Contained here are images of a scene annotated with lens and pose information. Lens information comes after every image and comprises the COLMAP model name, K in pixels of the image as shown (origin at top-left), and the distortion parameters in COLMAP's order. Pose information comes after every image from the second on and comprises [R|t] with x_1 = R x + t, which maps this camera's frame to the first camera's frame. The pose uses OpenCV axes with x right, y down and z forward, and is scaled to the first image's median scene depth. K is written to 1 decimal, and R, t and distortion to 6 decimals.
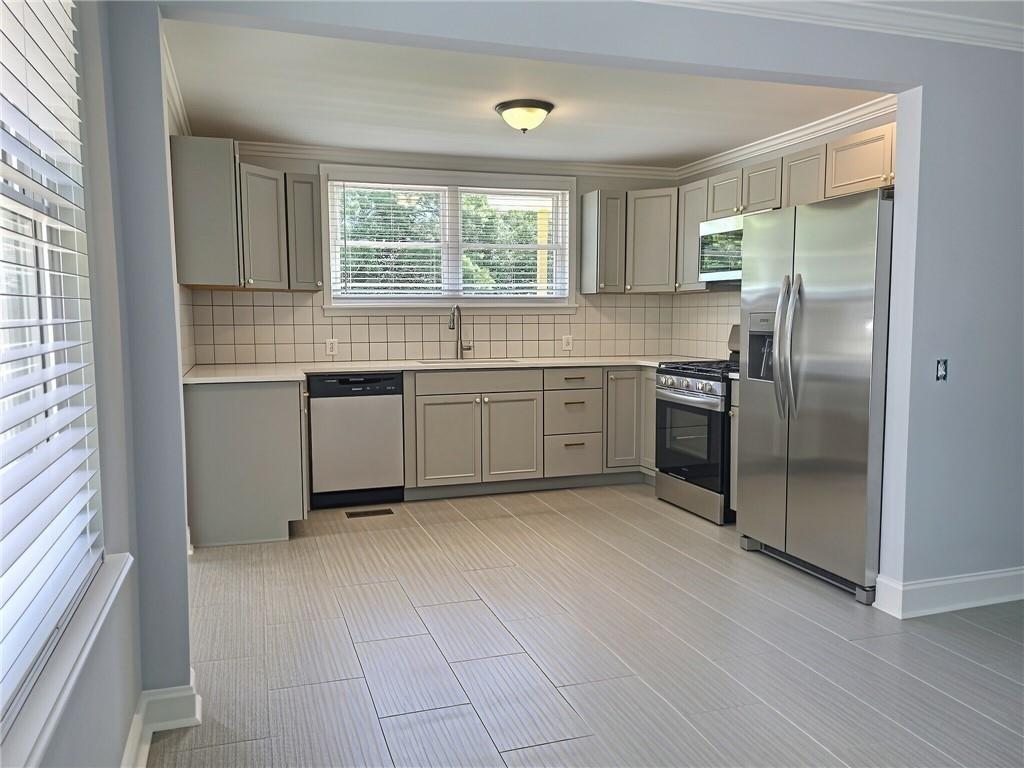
lens RADIAL K [[767.0, 0, 512.0], [0, 767.0, 384.0], [0, 0, 1]] dist [0.031301, 0.001318]
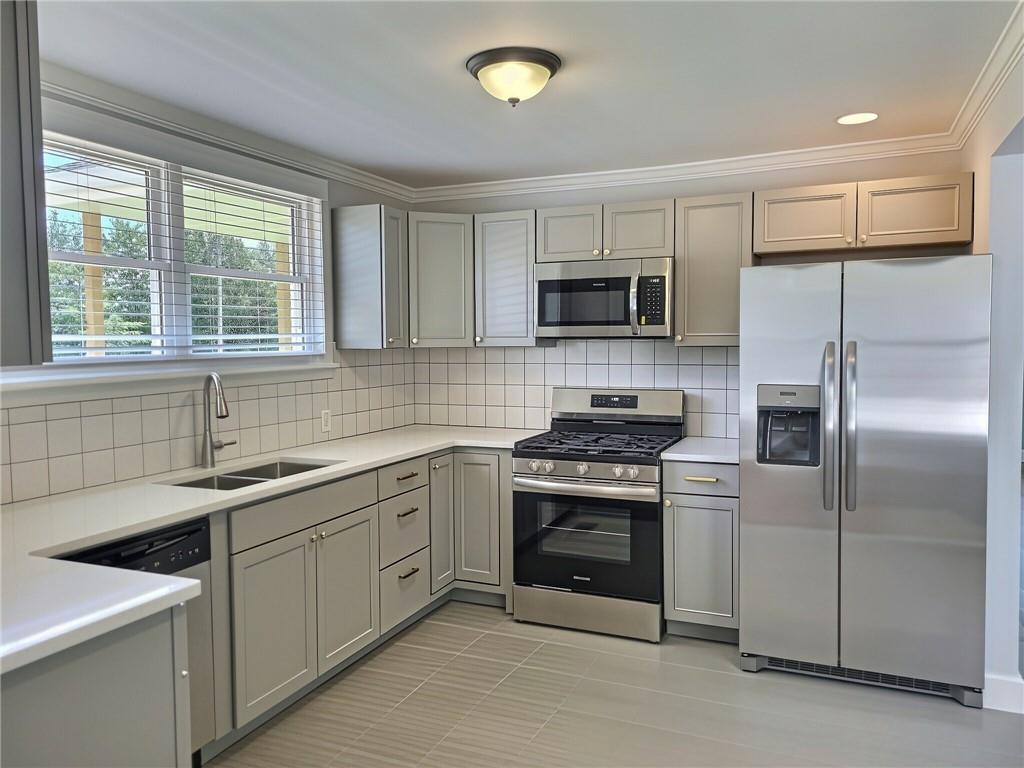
lens RADIAL K [[767.0, 0, 512.0], [0, 767.0, 384.0], [0, 0, 1]] dist [0.031301, 0.001318]
pose [[0.680257, -0.043962, 0.731654, -0.361830], [0.071467, 0.997422, -0.006516, -0.081136], [-0.729481, 0.056722, 0.681645, 0.480709]]
